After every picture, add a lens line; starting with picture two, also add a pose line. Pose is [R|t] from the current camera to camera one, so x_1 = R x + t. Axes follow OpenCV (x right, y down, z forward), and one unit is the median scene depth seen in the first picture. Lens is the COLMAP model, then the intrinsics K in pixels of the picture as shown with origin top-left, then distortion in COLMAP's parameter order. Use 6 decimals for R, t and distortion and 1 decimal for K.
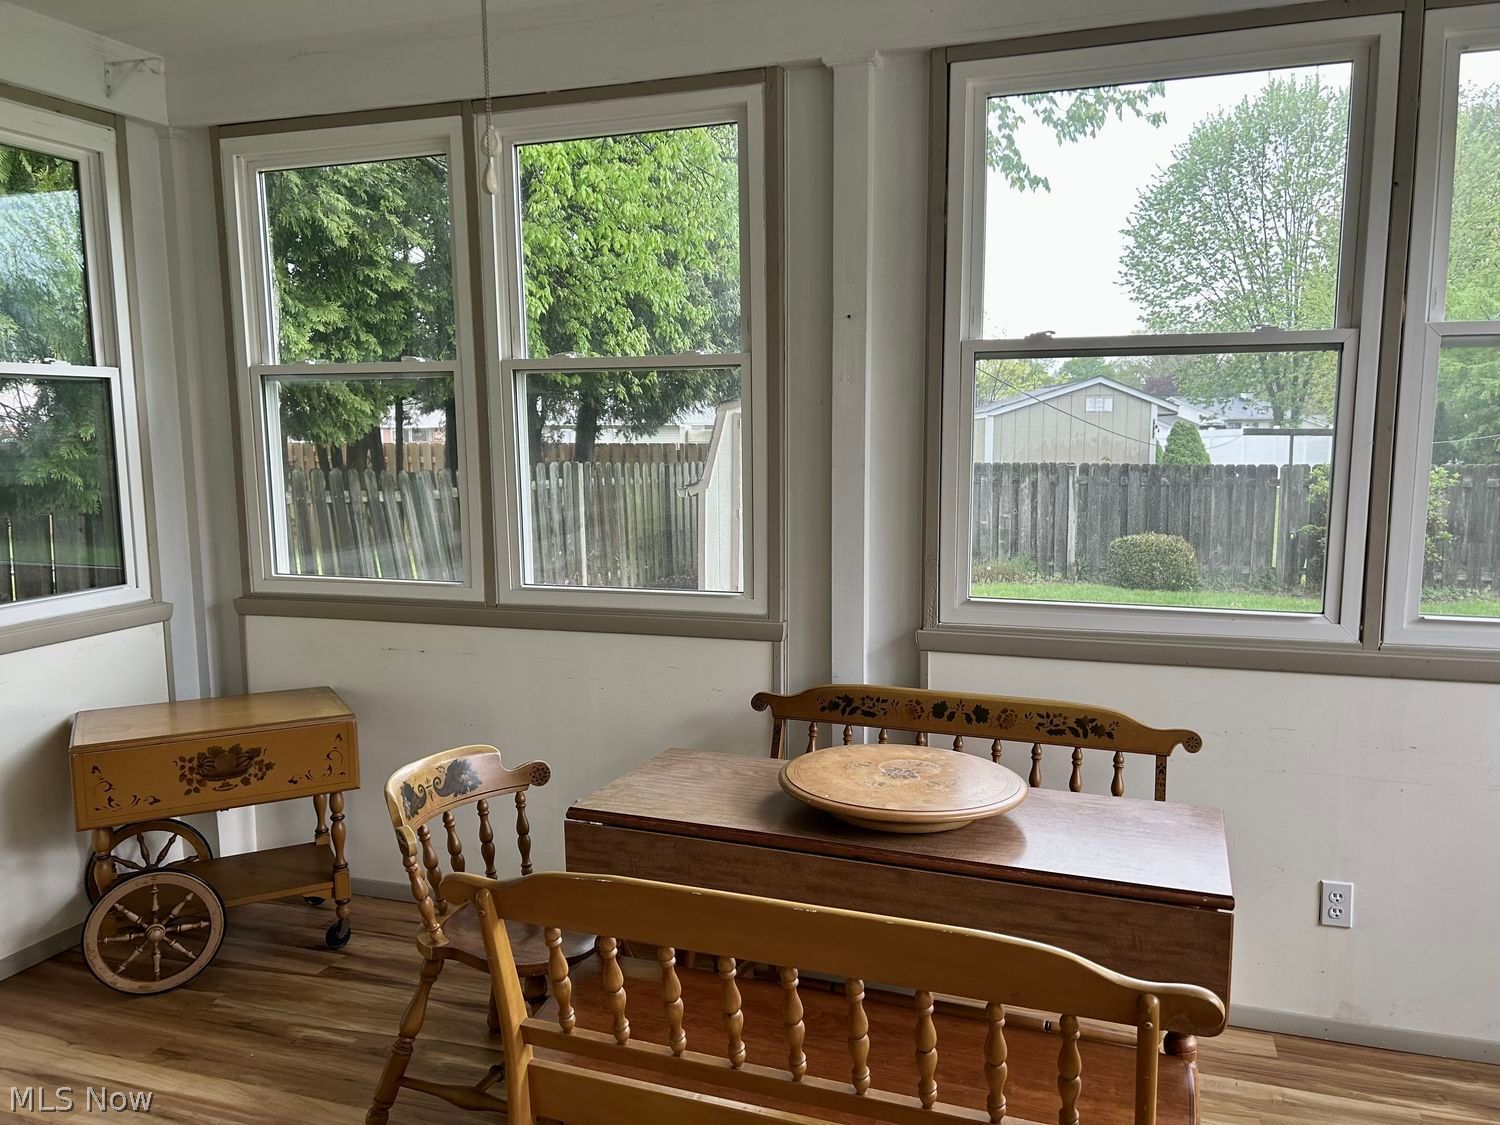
lens RADIAL K [[1132.7, 0, 750.0], [0, 1132.7, 562.5], [0, 0, 1]] dist [-0.005948, -0.010479]
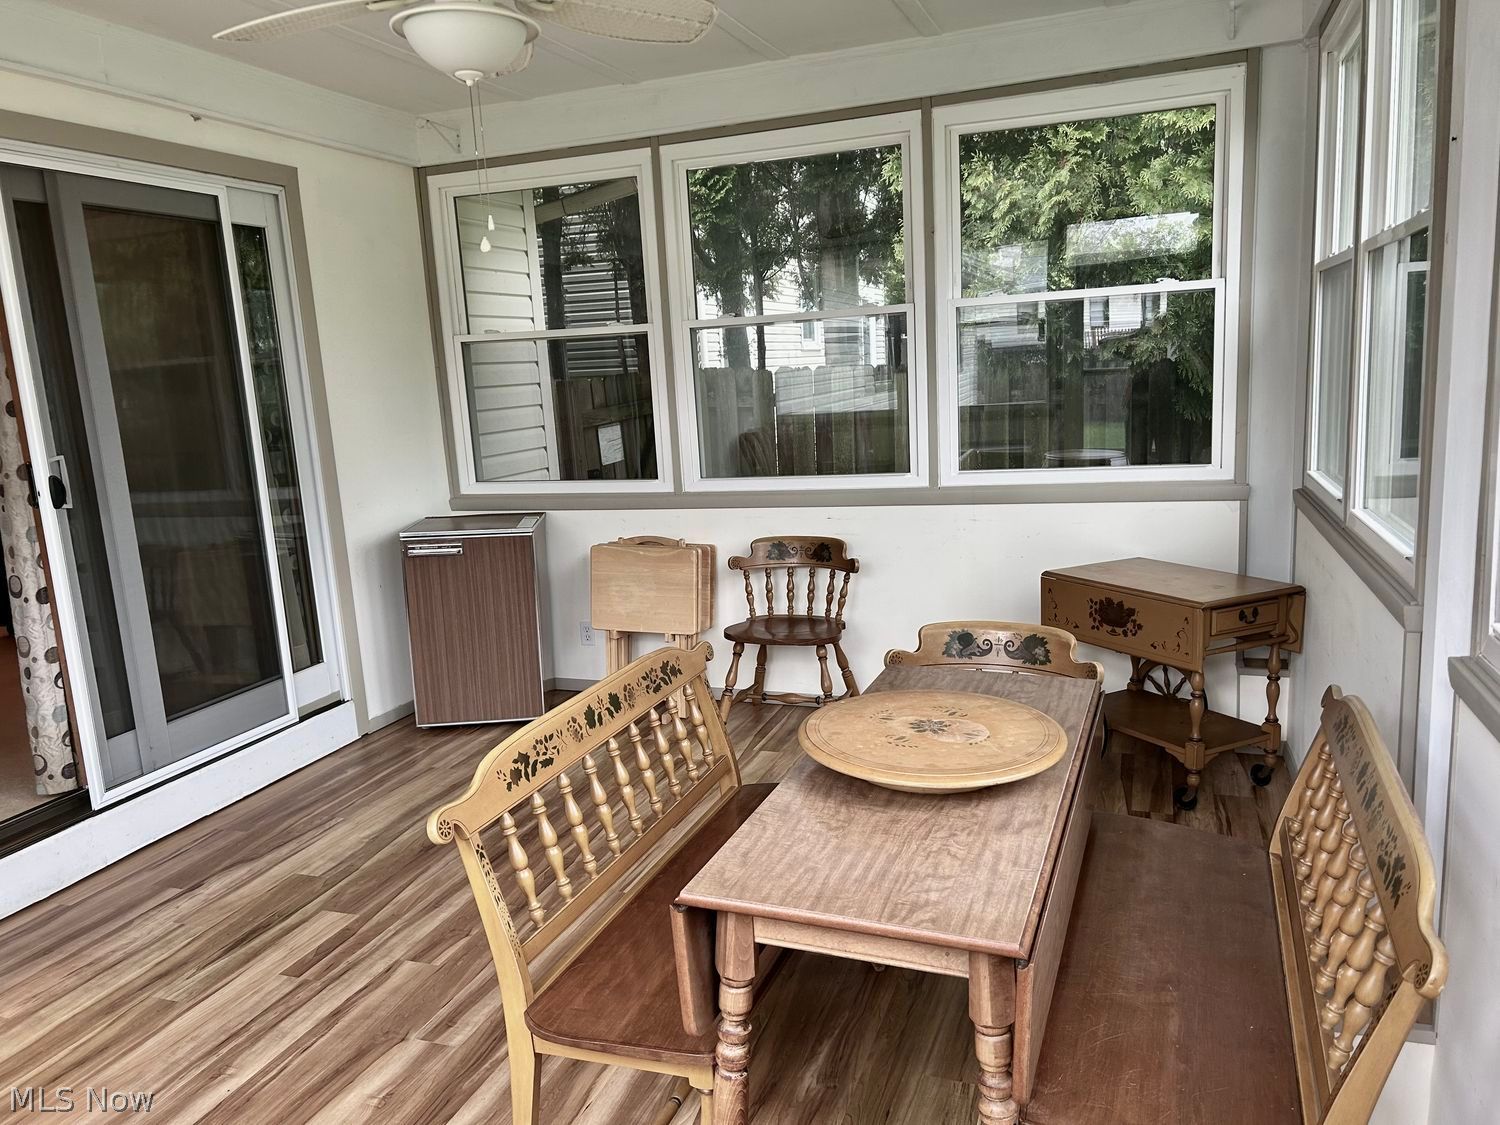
lens RADIAL K [[1132.7, 0, 750.0], [0, 1132.7, 562.5], [0, 0, 1]] dist [-0.005948, -0.010479]
pose [[0.000024, 0.189174, -0.981944, 0.654750], [-0.067841, 0.979682, 0.188736, -0.073013], [0.997696, 0.066612, 0.012858, 0.525206]]
